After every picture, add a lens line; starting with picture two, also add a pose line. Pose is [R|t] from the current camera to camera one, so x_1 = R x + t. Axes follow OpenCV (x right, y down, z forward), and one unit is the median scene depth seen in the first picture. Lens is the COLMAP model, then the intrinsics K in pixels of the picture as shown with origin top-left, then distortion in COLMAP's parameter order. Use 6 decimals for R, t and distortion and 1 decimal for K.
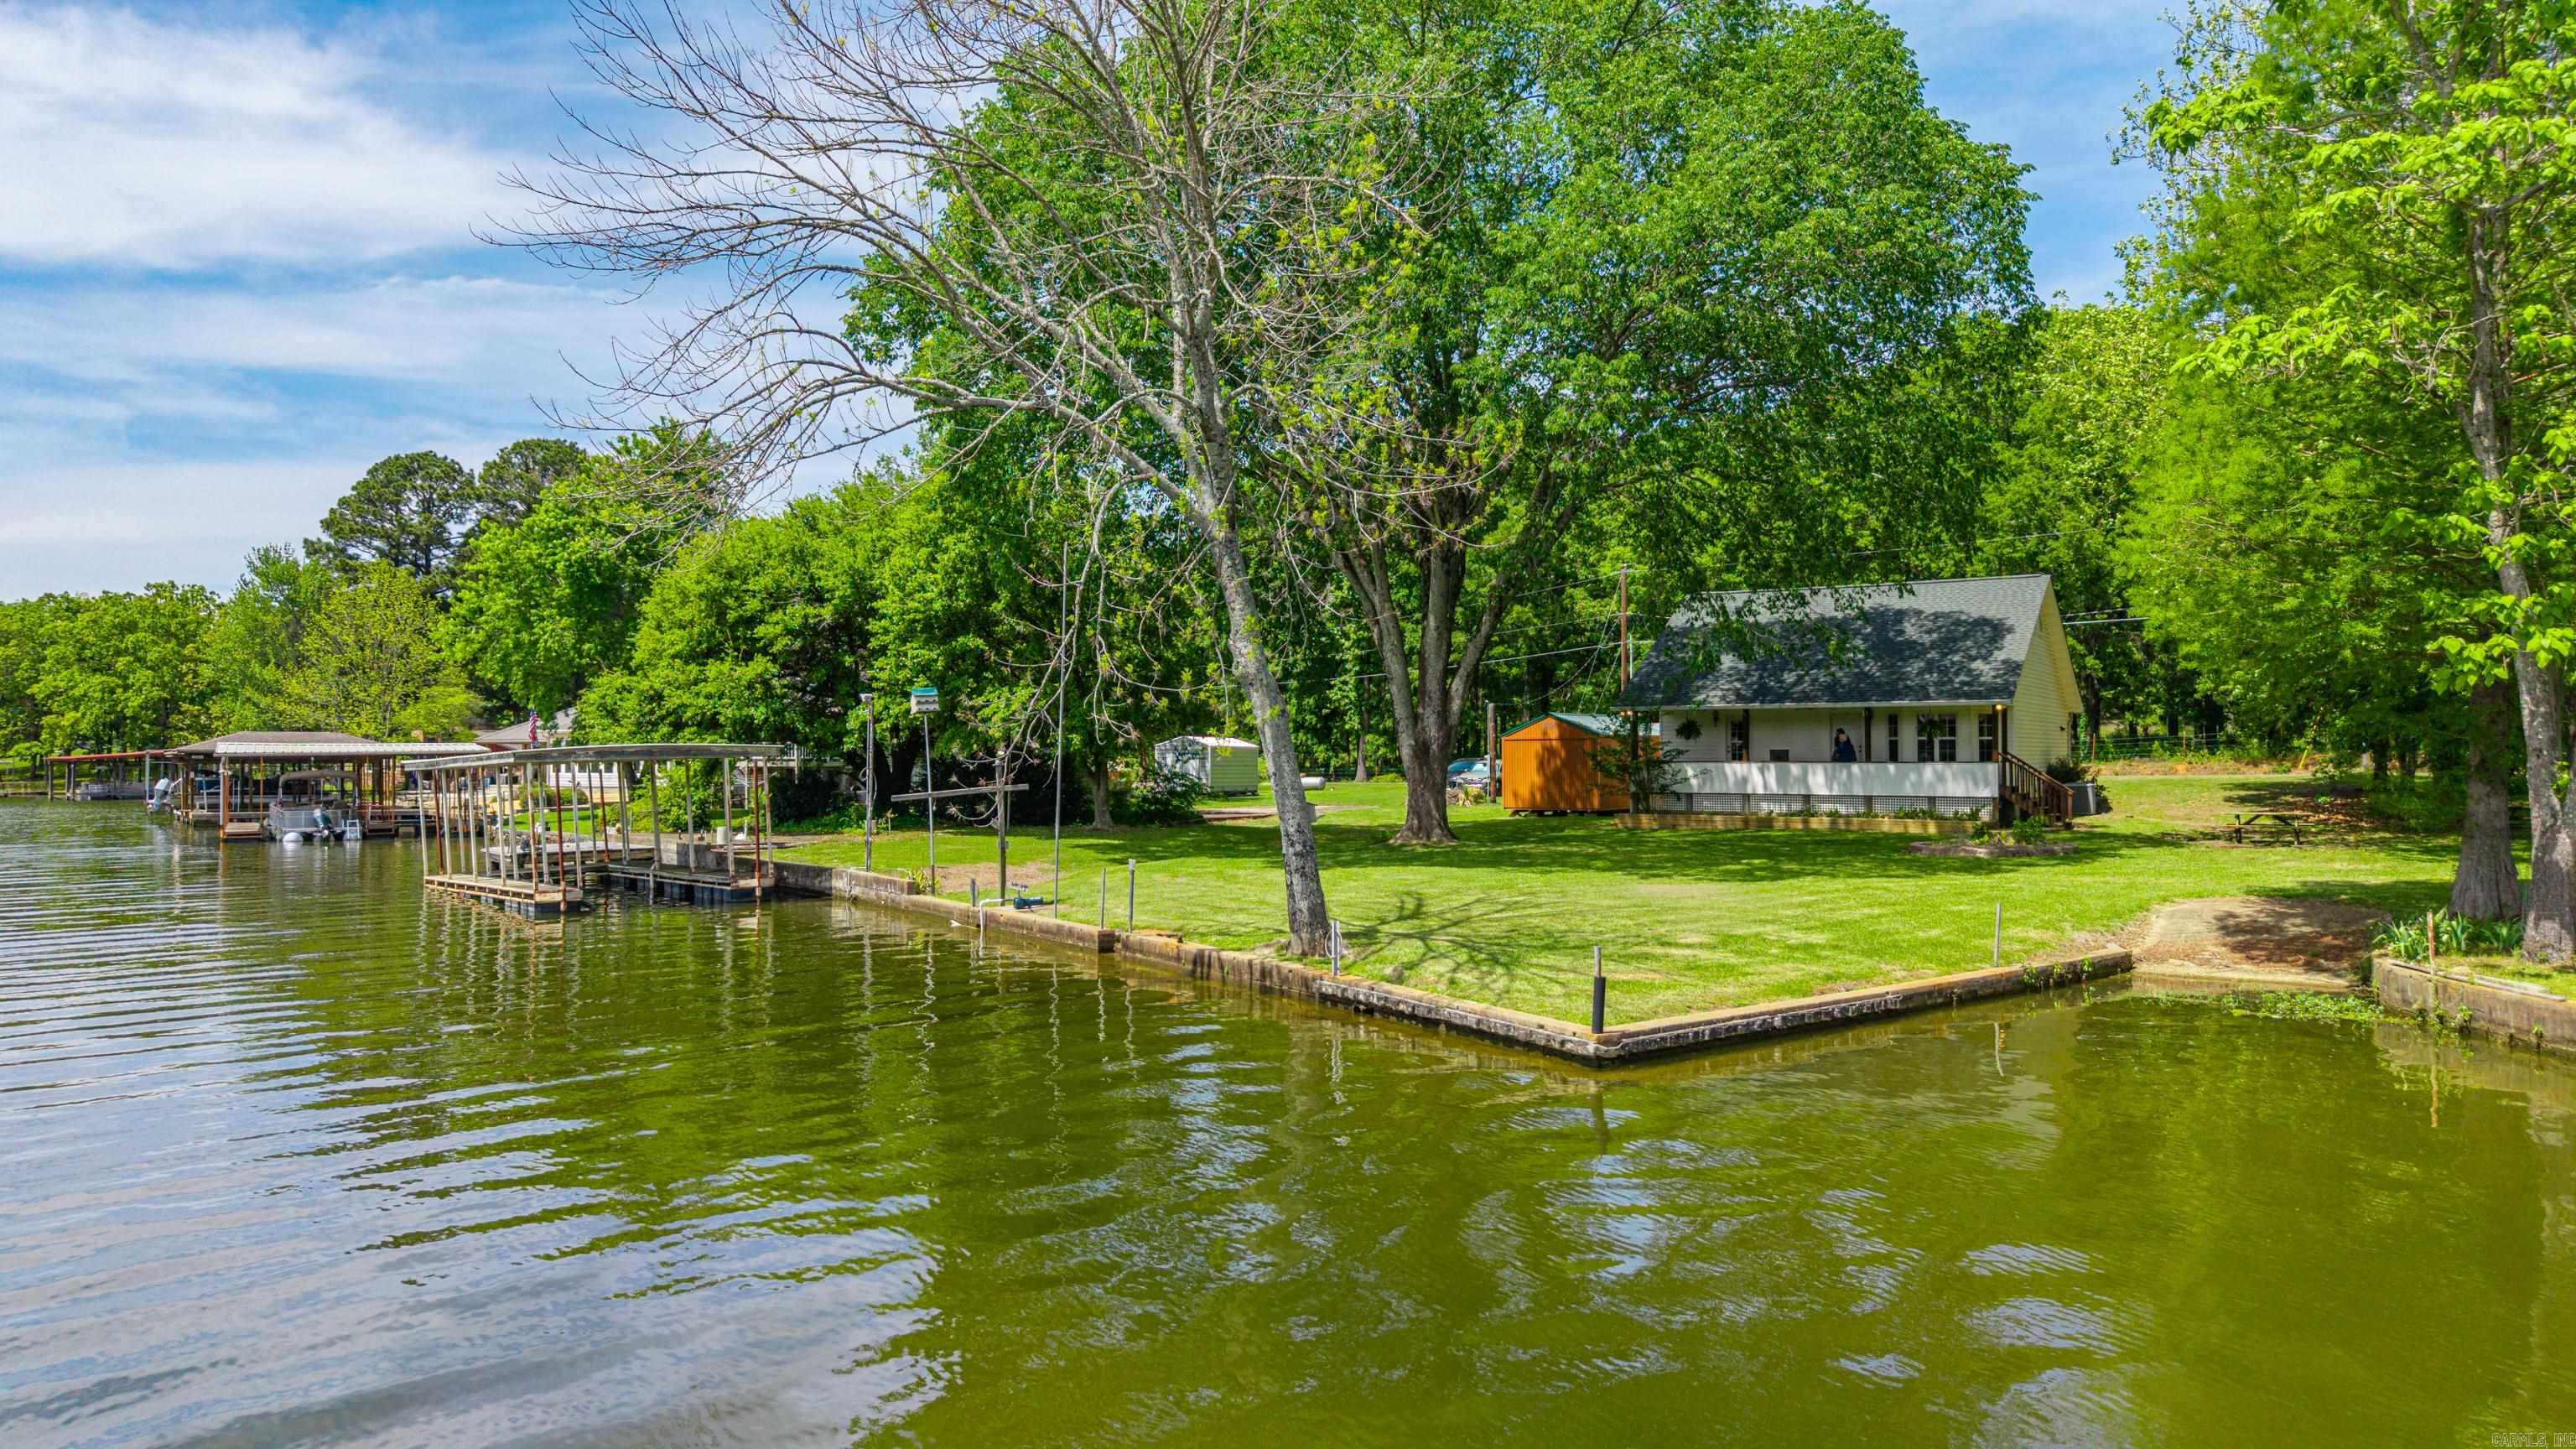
lens RADIAL K [[1783.3, 0, 1295.7], [0, 1783.3, 730.5], [0, 0, 1]] dist [0.023682, -0.004558]
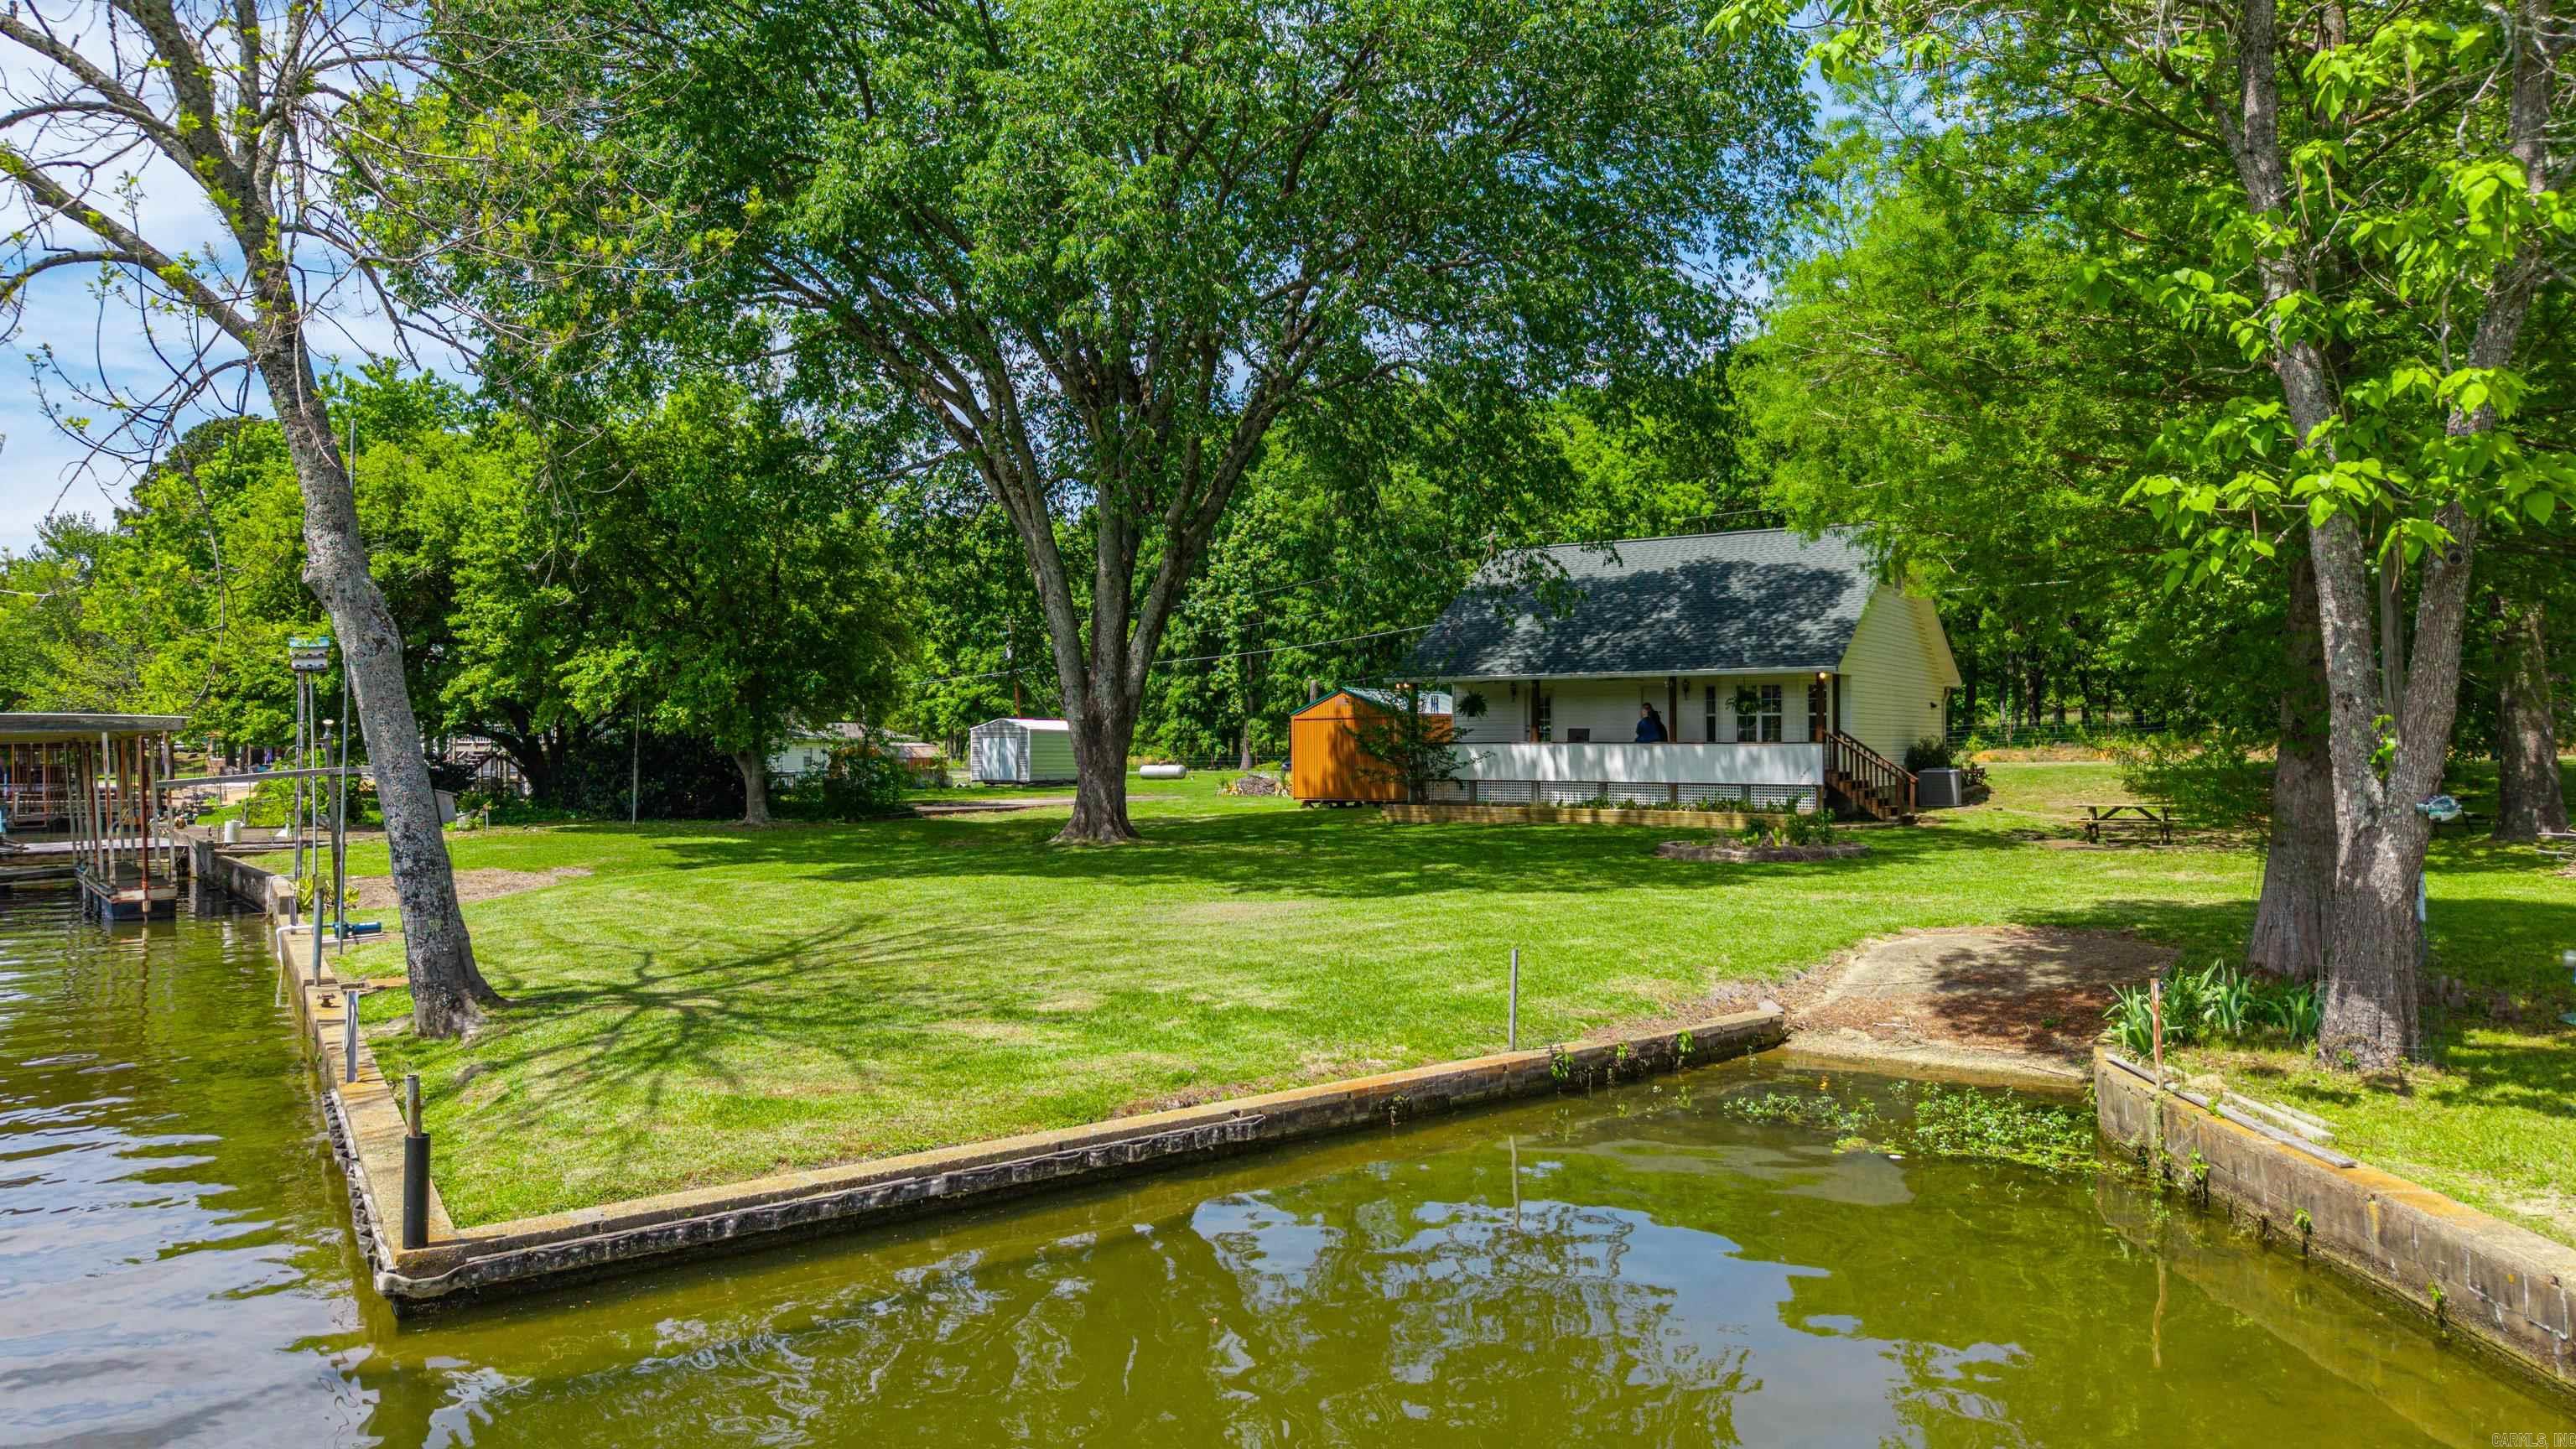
lens RADIAL K [[1783.3, 0, 1279.2], [0, 1783.3, 720.4], [0, 0, 1]] dist [0.023682, -0.004558]
pose [[0.999980, 0.000762, -0.006255, 0.143003], [-0.000764, 1.000000, -0.000320, 0.007835], [0.006255, 0.000325, 0.999980, 0.172401]]
